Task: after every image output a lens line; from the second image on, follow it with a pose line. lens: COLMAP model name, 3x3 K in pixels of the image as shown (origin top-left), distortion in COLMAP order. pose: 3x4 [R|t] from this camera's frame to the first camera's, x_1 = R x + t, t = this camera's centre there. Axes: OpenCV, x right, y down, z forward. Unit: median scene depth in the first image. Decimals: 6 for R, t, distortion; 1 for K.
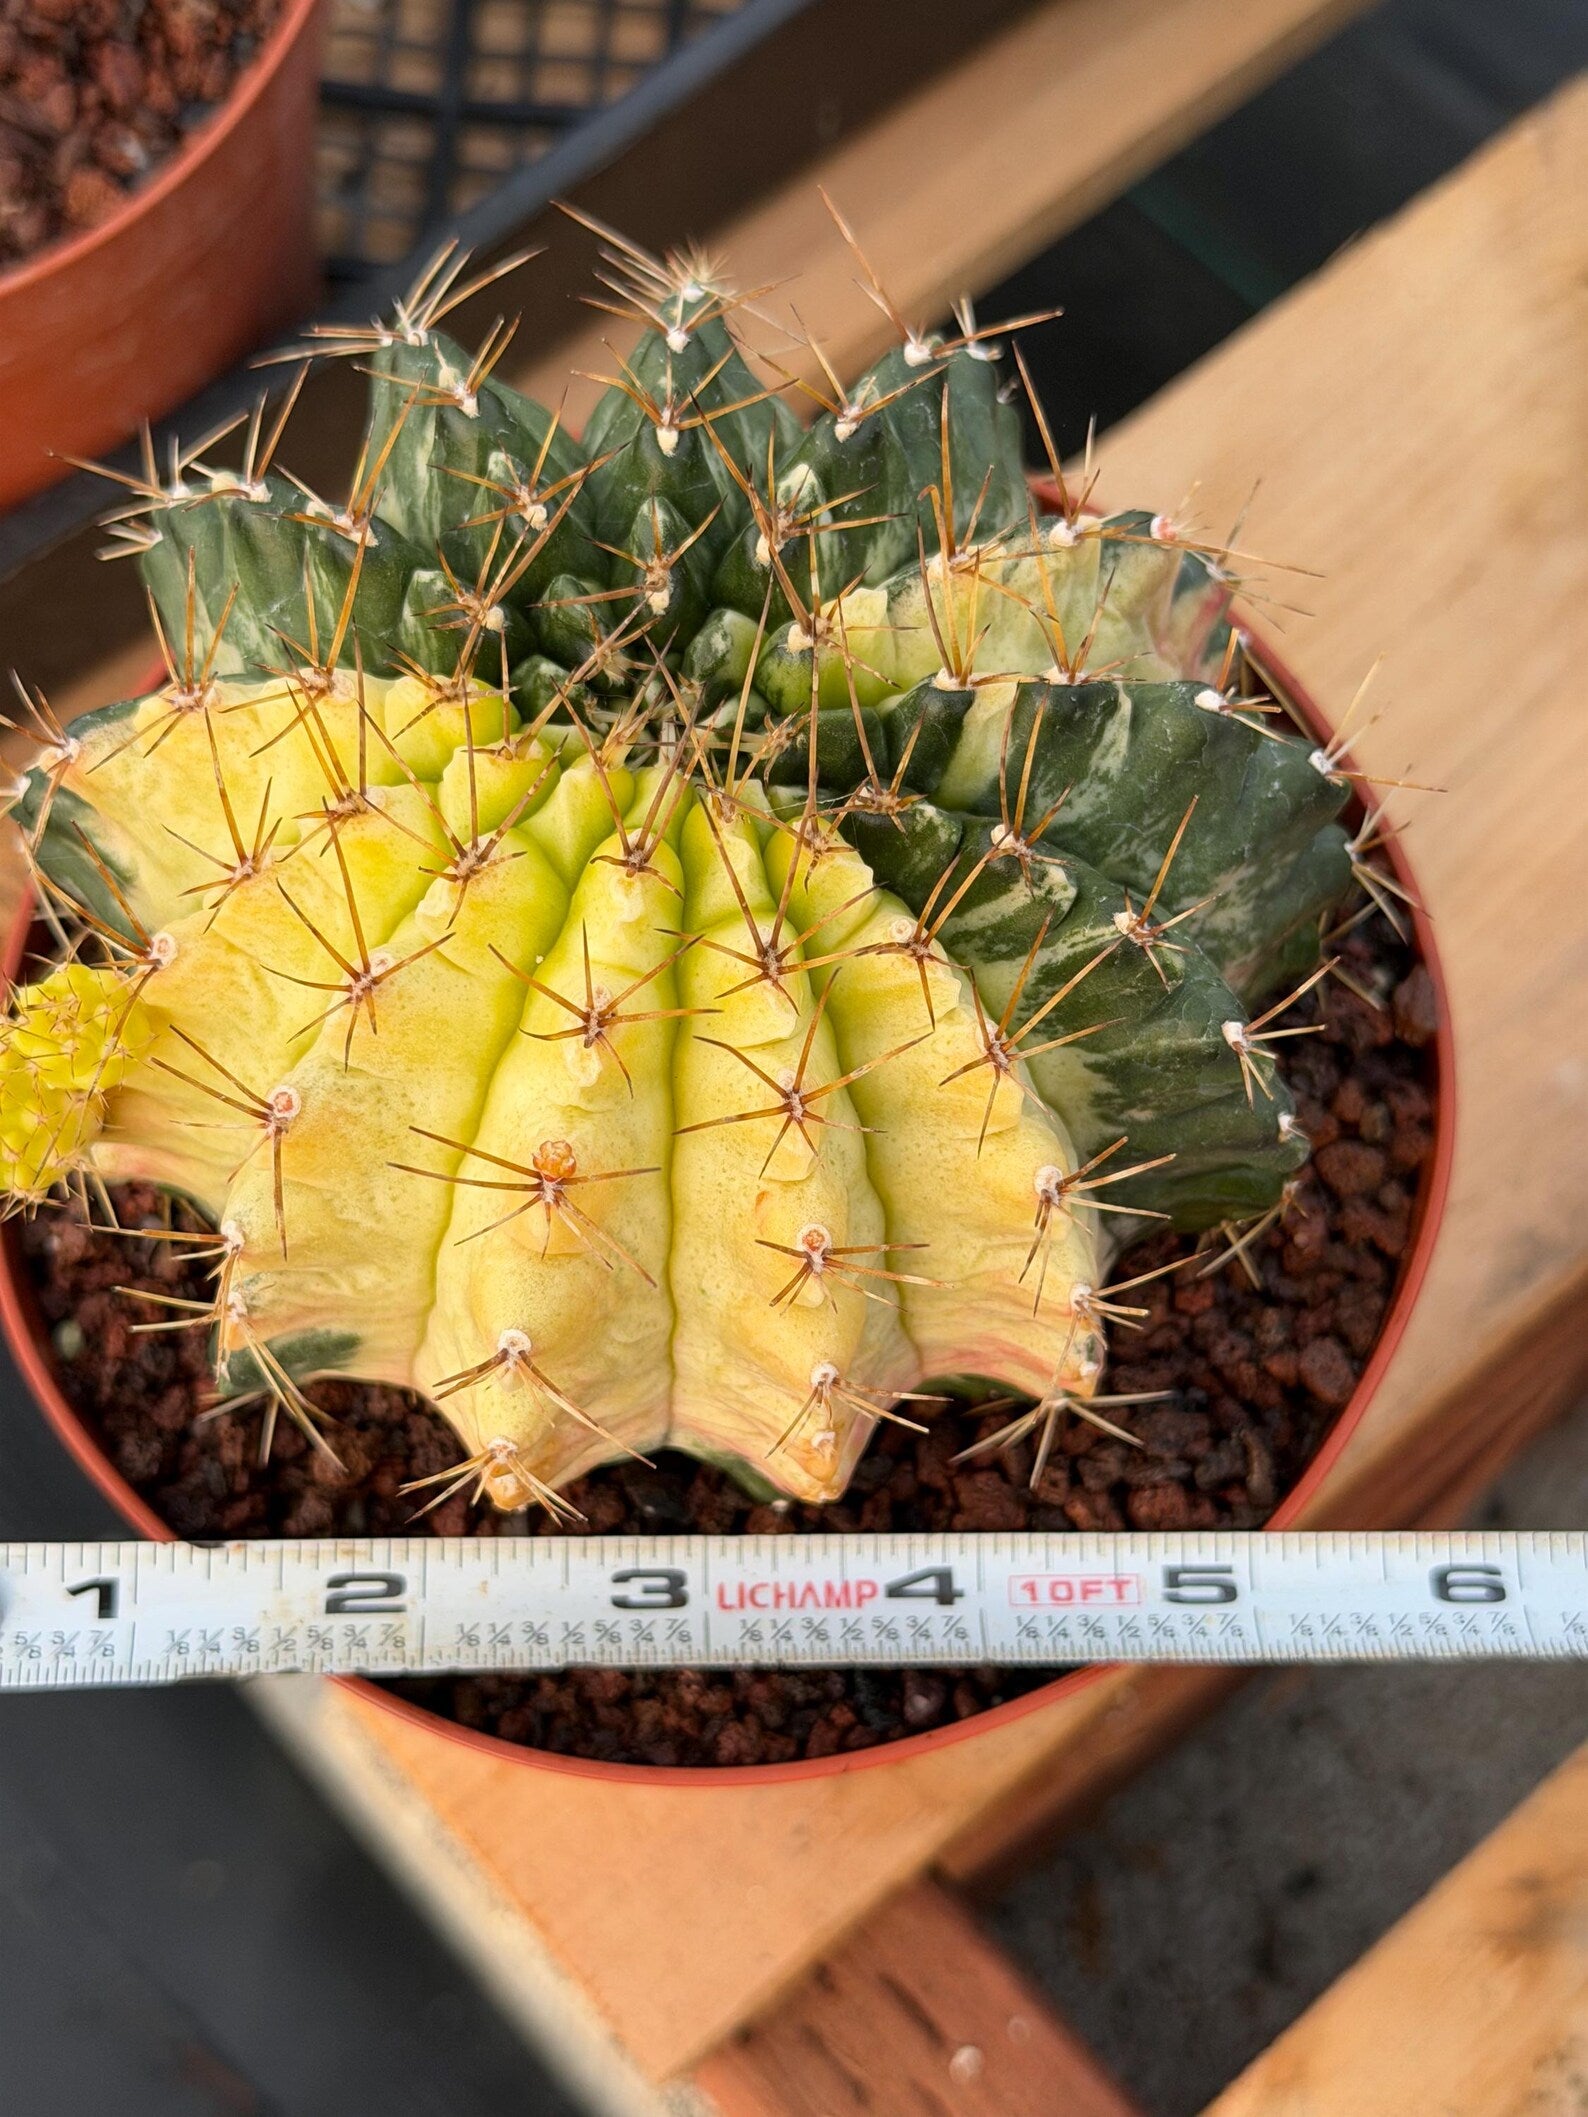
lens RADIAL K [[3081.3, 0, 778.8], [0, 3081.3, 1093.8], [0, 0, 1]] dist [0.154807, -0.024517]
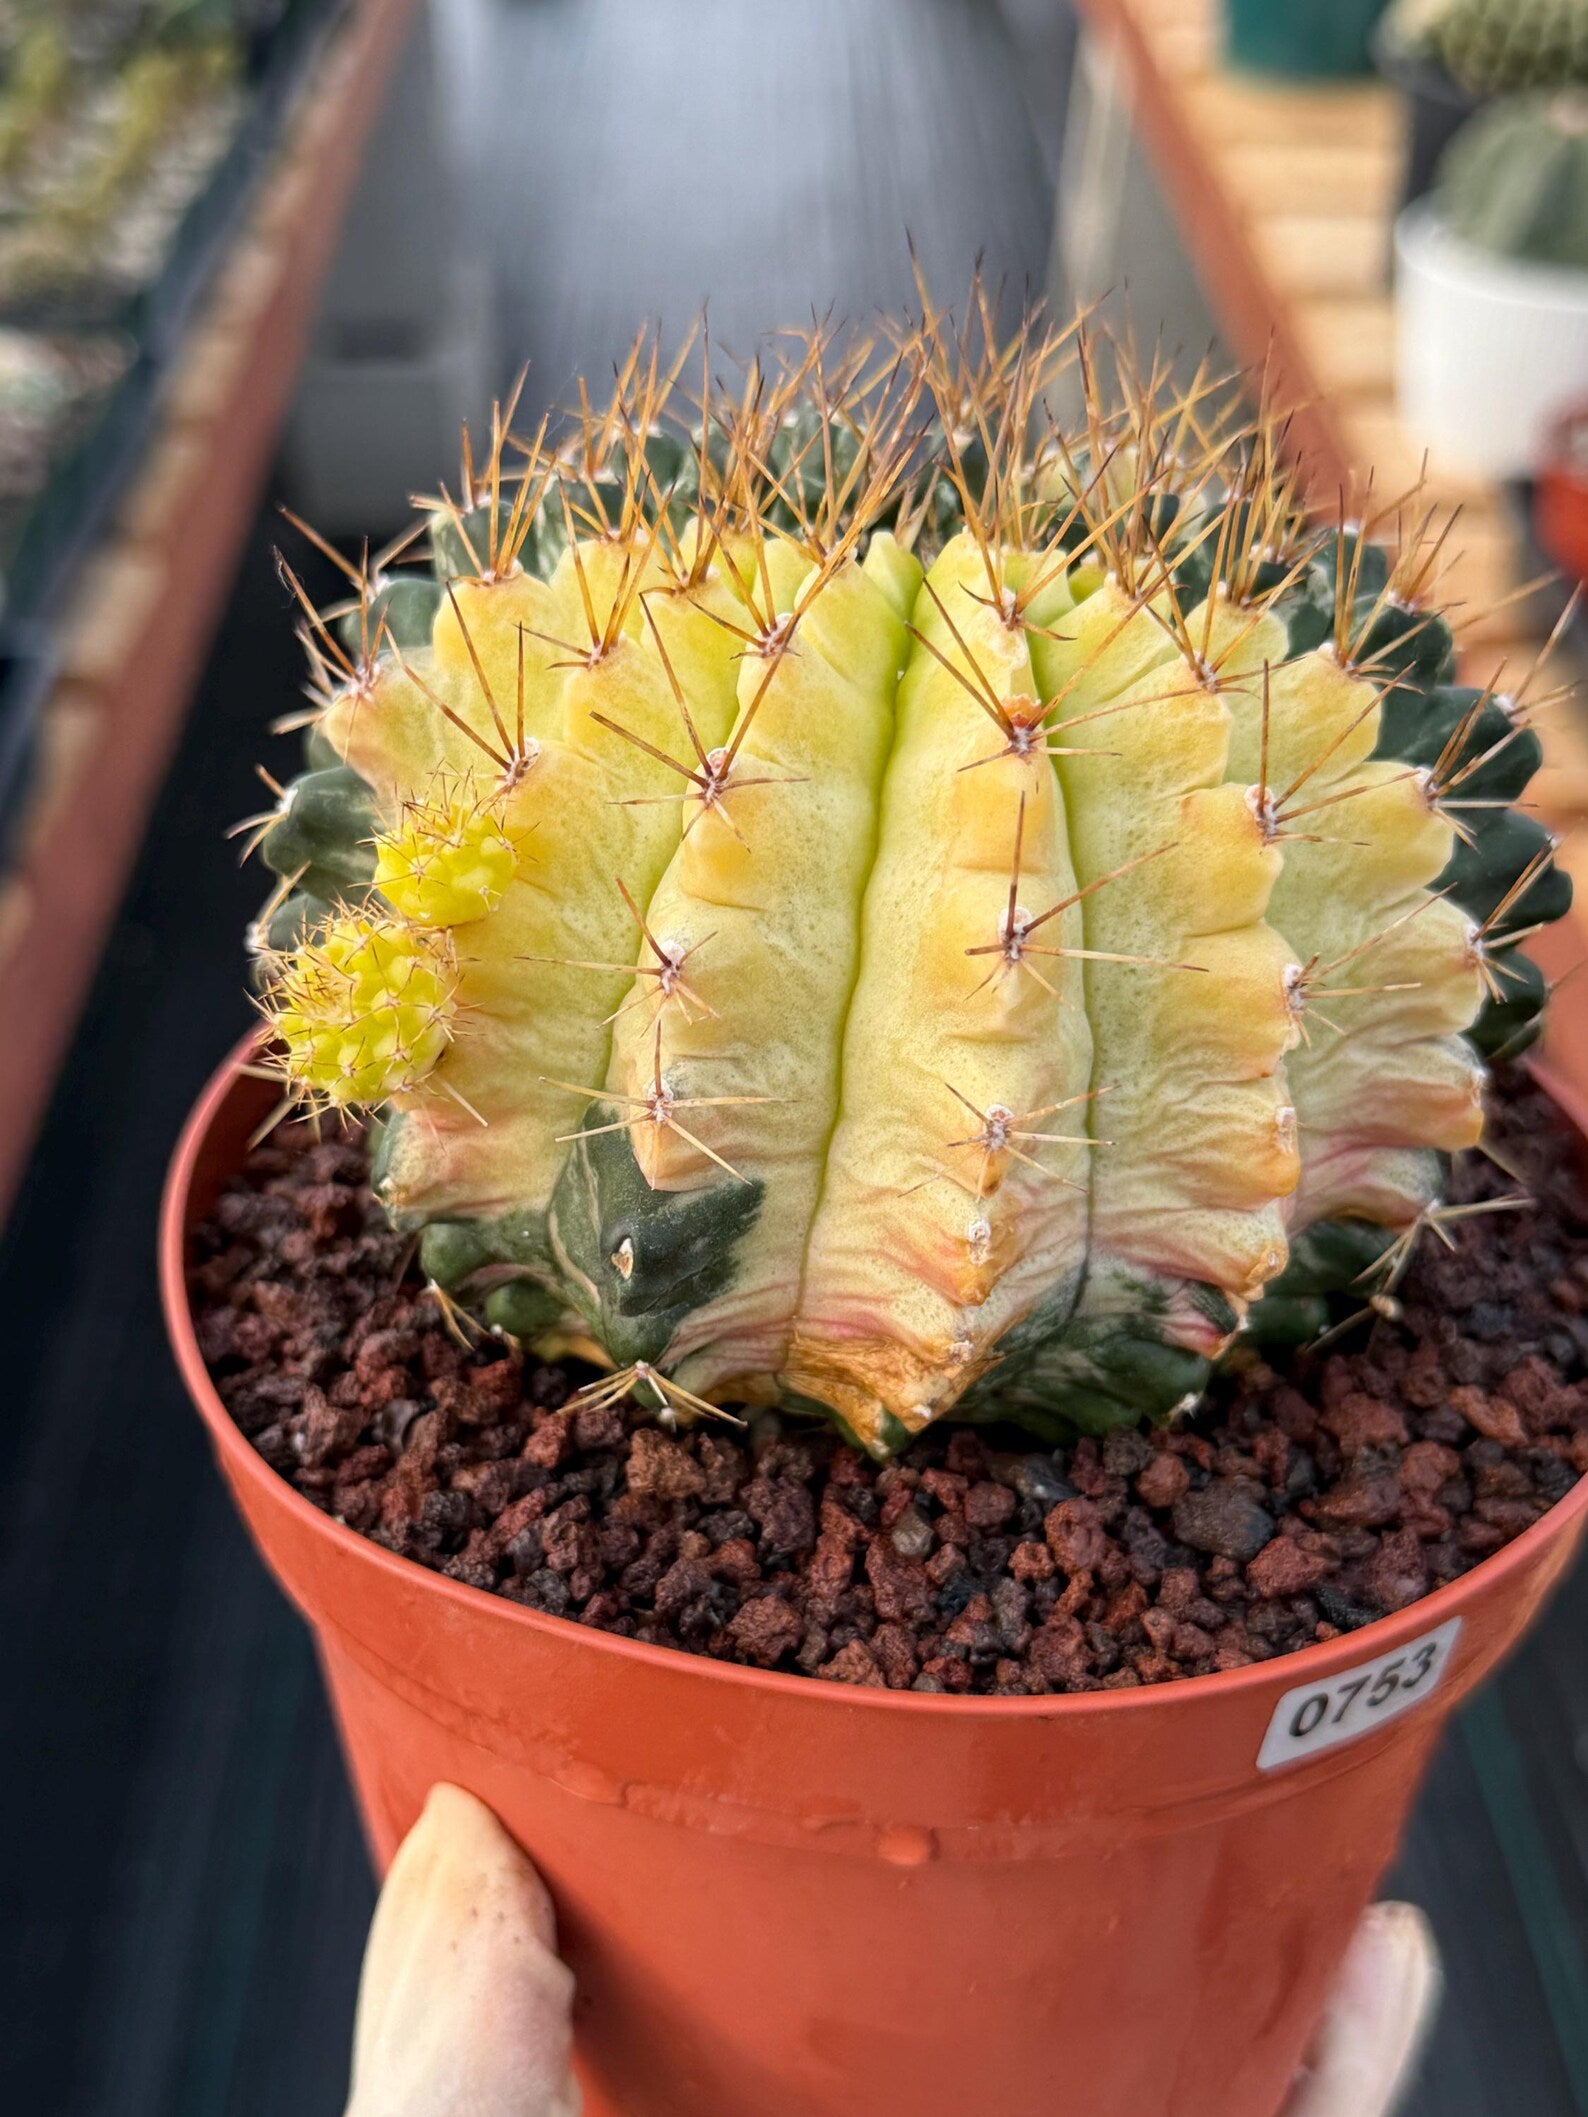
lens RADIAL K [[2706.9, 0, 783.5], [0, 2706.9, 1067.7], [0, 0, 1]] dist [0.153935, -0.052861]
pose [[0.945679, -0.138759, 0.294001, -0.389405], [0.284542, 0.790691, -0.542074, 0.527331], [-0.157247, 0.596284, 0.787222, 0.361406]]
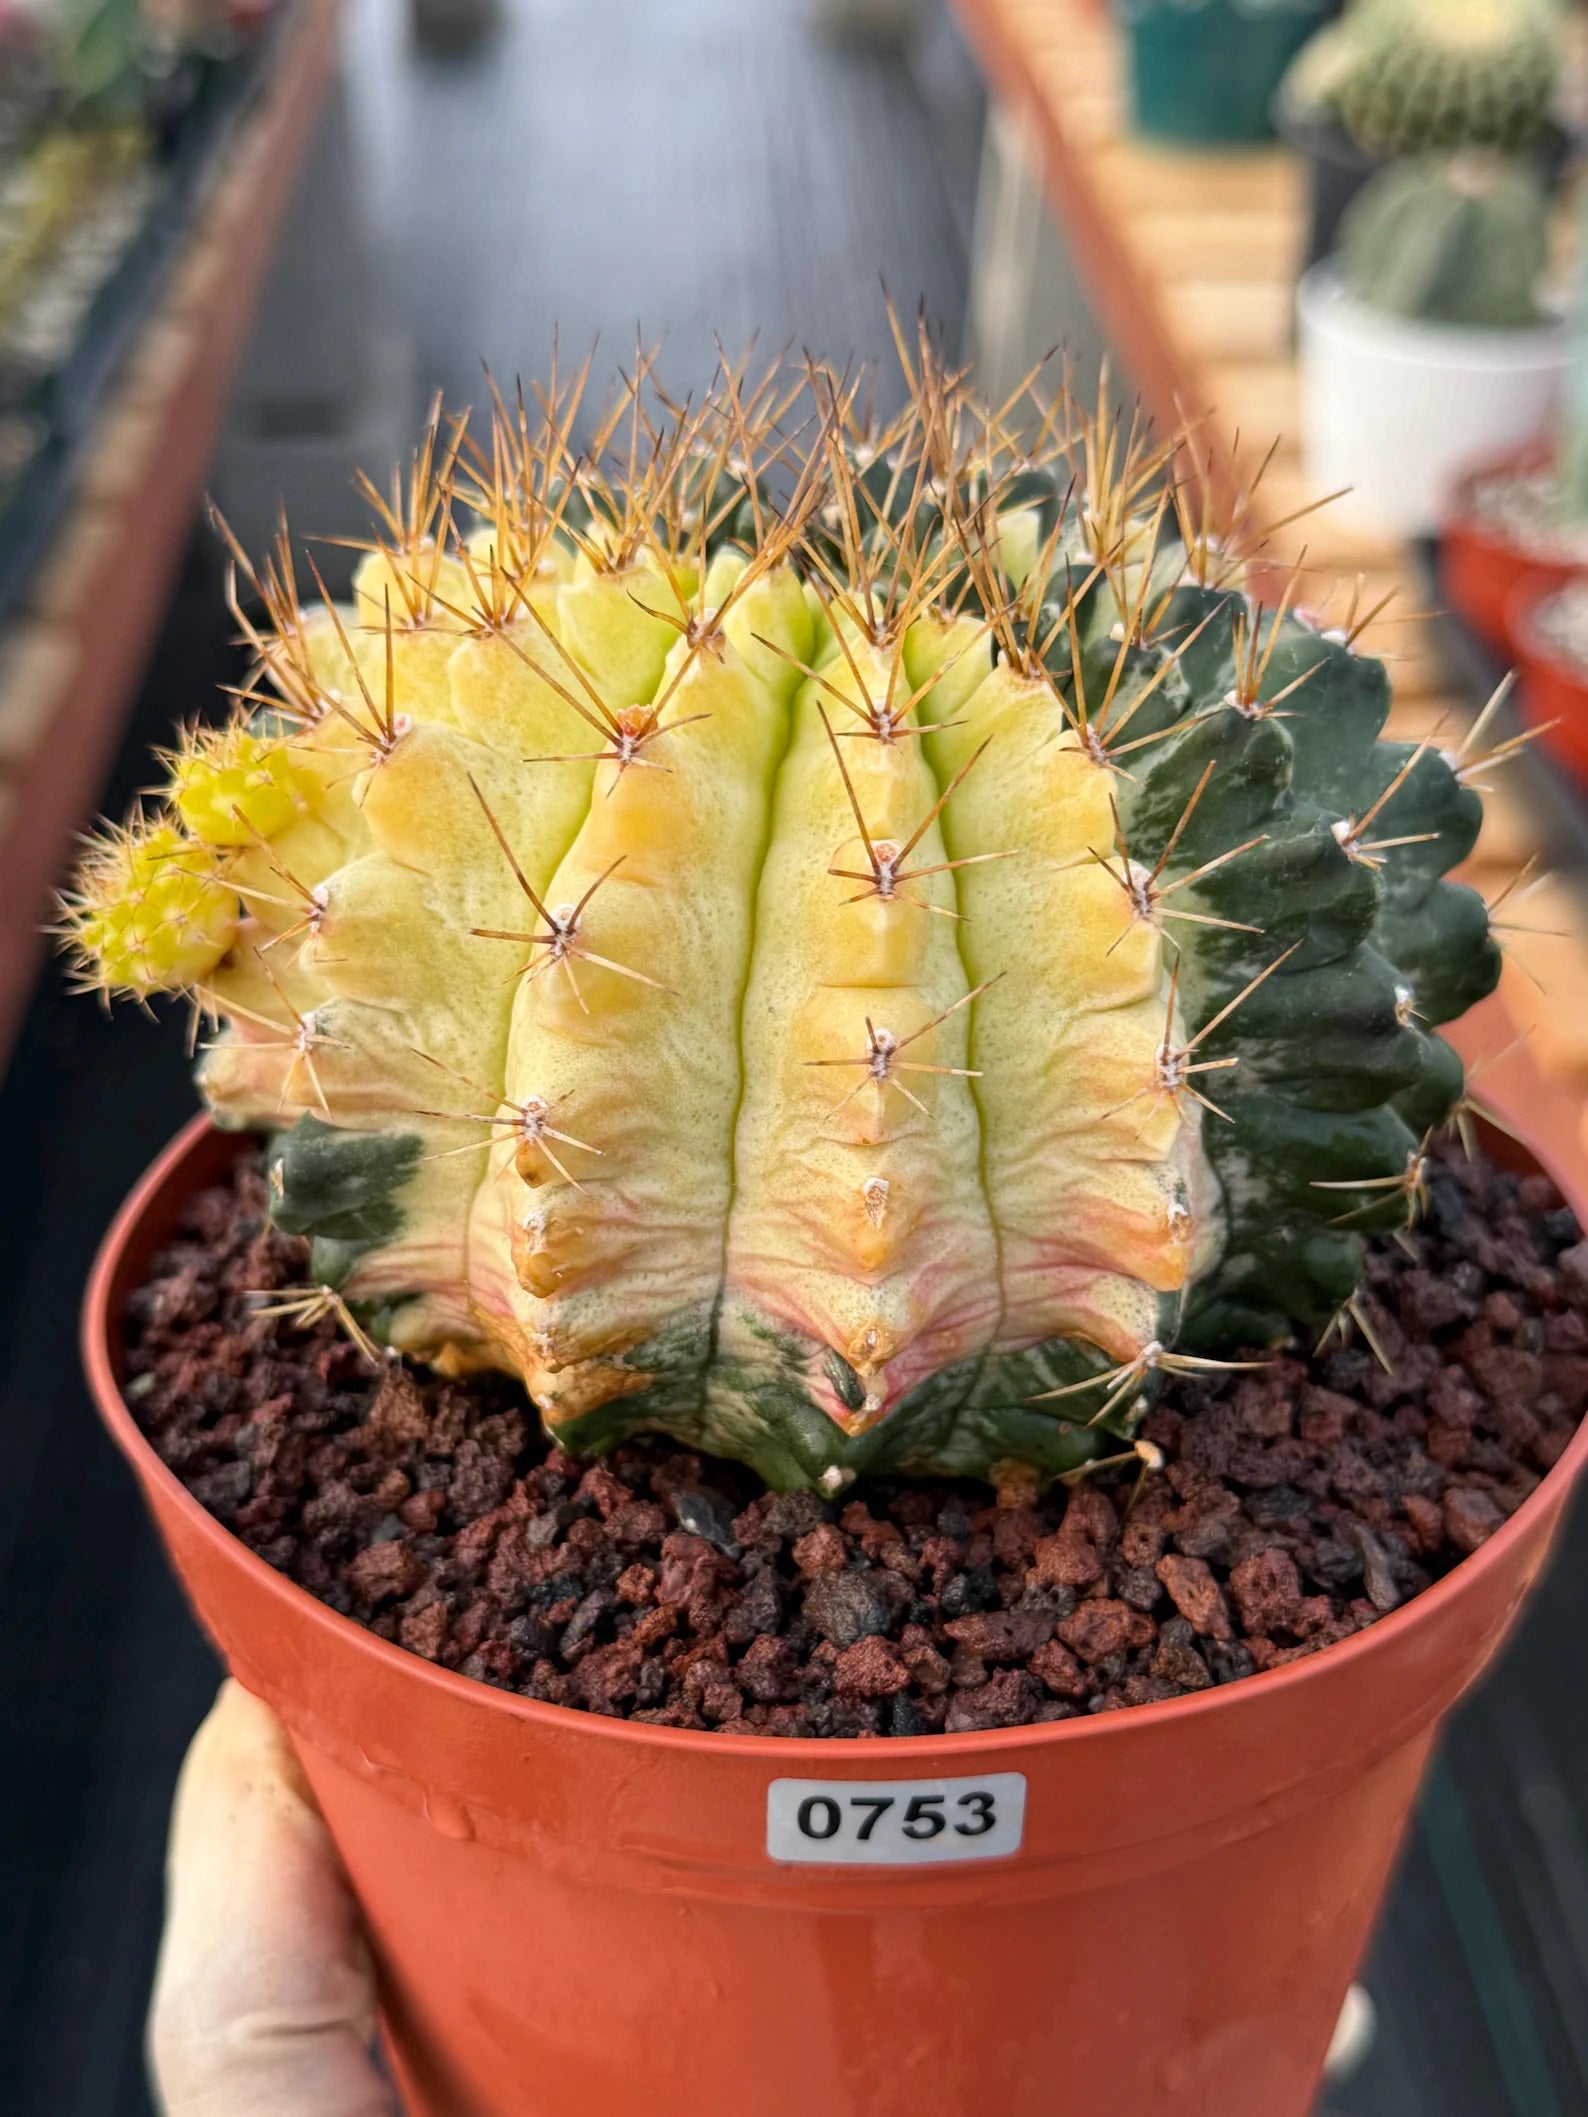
lens RADIAL K [[2706.9, 0, 783.5], [0, 2706.9, 1067.7], [0, 0, 1]] dist [0.153935, -0.052861]
pose [[0.984020, 0.084600, -0.156675, 0.114137], [-0.163309, 0.779445, -0.604811, 0.593963], [0.070953, 0.620732, 0.780805, 0.353974]]
